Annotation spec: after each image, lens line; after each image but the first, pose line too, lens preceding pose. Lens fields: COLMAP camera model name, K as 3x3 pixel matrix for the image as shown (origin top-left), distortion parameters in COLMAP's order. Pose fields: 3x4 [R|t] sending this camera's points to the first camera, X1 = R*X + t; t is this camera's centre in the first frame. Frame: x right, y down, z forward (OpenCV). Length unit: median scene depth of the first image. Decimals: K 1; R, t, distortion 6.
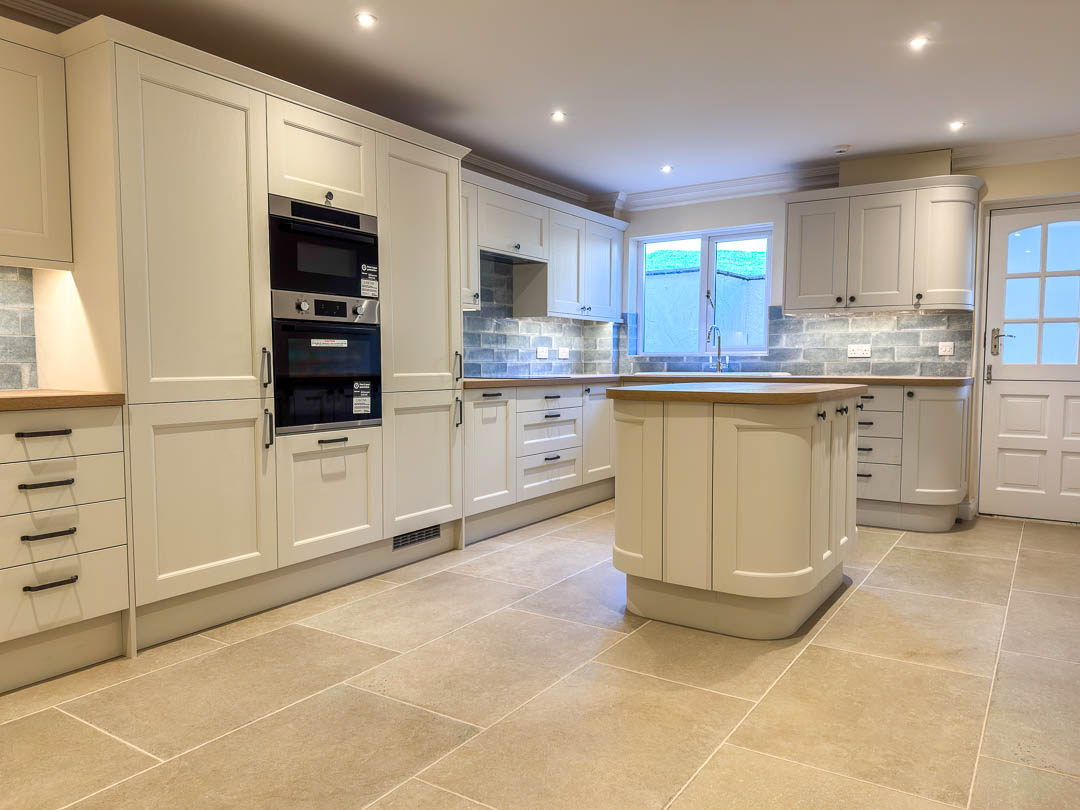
lens RADIAL K [[751.0, 0, 547.7], [0, 751.0, 409.7], [0, 0, 1]] dist [0.166533, -0.266301]
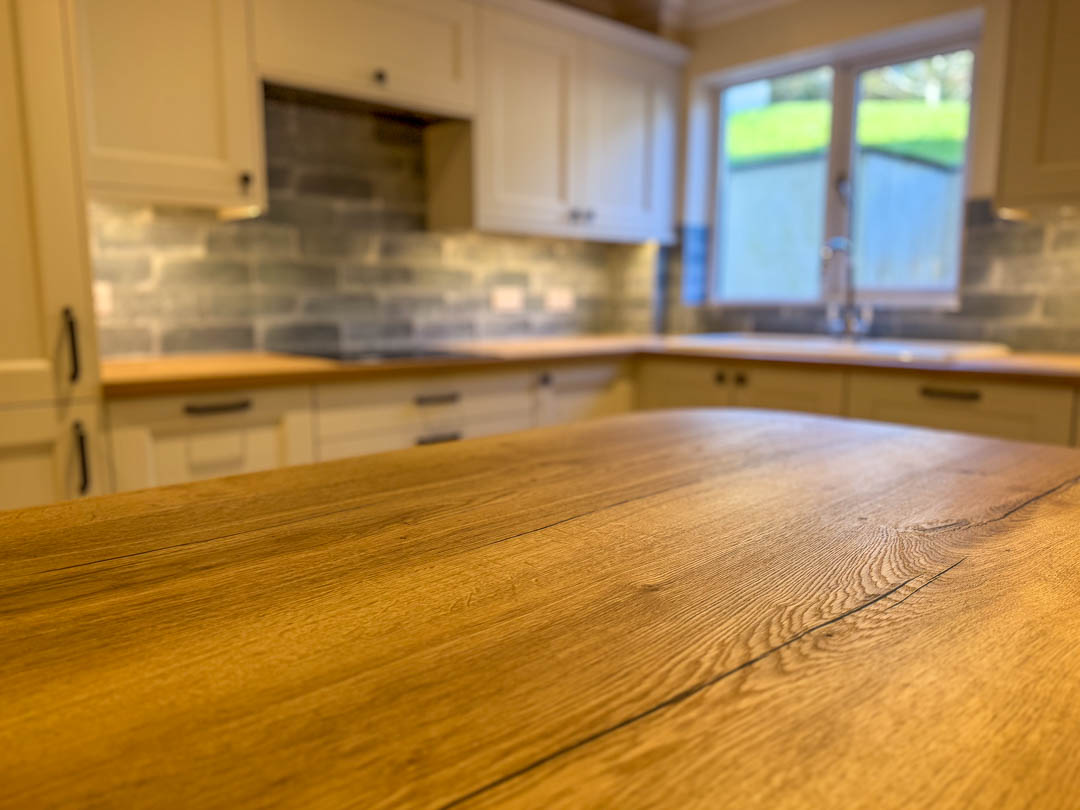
lens RADIAL K [[782.3, 0, 544.0], [0, 782.3, 407.8], [0, 0, 1]] dist [0.096637, -0.132989]
pose [[0.970052, 0.034553, -0.240425, 0.227591], [-0.016147, 0.996814, 0.078110, -0.061693], [0.242358, -0.071889, 0.967520, 0.650406]]
